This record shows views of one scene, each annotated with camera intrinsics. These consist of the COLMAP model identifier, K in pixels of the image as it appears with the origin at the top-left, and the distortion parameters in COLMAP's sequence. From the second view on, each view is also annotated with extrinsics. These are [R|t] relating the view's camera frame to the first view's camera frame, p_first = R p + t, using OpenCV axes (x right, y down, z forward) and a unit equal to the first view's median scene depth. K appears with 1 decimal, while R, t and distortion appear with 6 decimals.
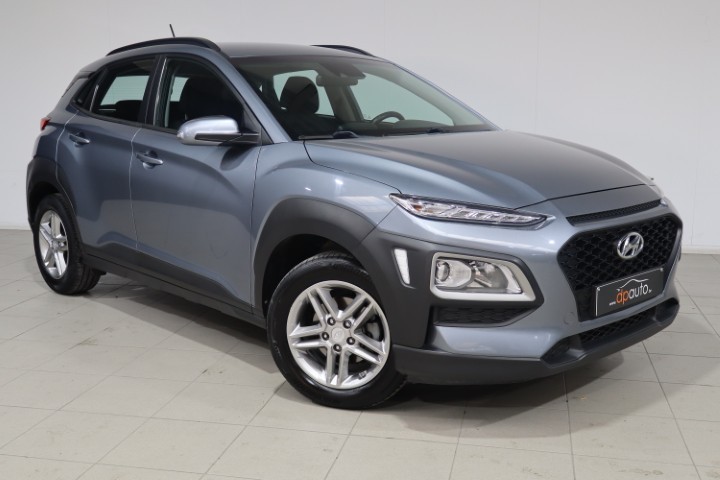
lens RADIAL K [[814.8, 0, 342.3], [0, 814.8, 237.2], [0, 0, 1]] dist [0.001535, 0.000000]
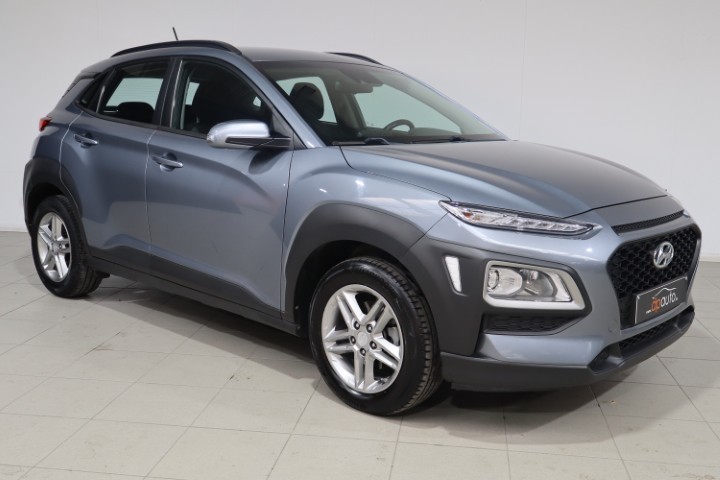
lens RADIAL K [[773.8, 0, 358.2], [0, 773.8, 246.0], [0, 0, 1]] dist [-0.009879, 0.000000]
pose [[0.995890, 0.010812, 0.089920, -0.104231], [-0.011358, 0.999920, 0.005560, -0.001859], [-0.089853, -0.006558, 0.995933, 0.053358]]
